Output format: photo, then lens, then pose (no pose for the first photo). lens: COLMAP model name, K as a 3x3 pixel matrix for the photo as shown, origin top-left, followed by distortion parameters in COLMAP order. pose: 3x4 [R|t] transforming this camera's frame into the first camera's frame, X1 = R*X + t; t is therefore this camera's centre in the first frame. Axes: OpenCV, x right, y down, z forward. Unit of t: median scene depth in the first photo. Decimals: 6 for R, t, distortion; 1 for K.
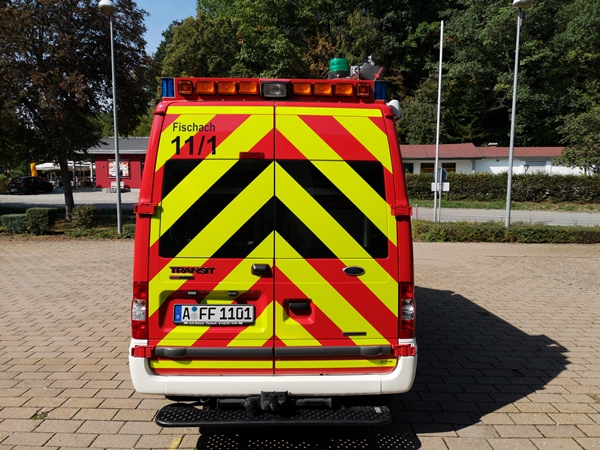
lens RADIAL K [[463.9, 0, 301.5], [0, 463.9, 225.2], [0, 0, 1]] dist [0.048945, -0.049186]
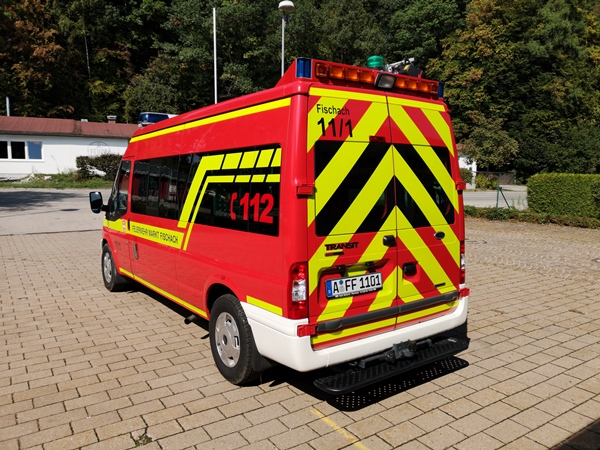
lens RADIAL K [[463.9, 0, 301.5], [0, 463.9, 223.7], [0, 0, 1]] dist [0.048945, -0.049186]
pose [[0.823419, -0.064232, 0.563786, -0.896901], [0.044791, 0.997830, 0.048264, -0.009418], [-0.565663, -0.014489, 0.824509, 0.176079]]
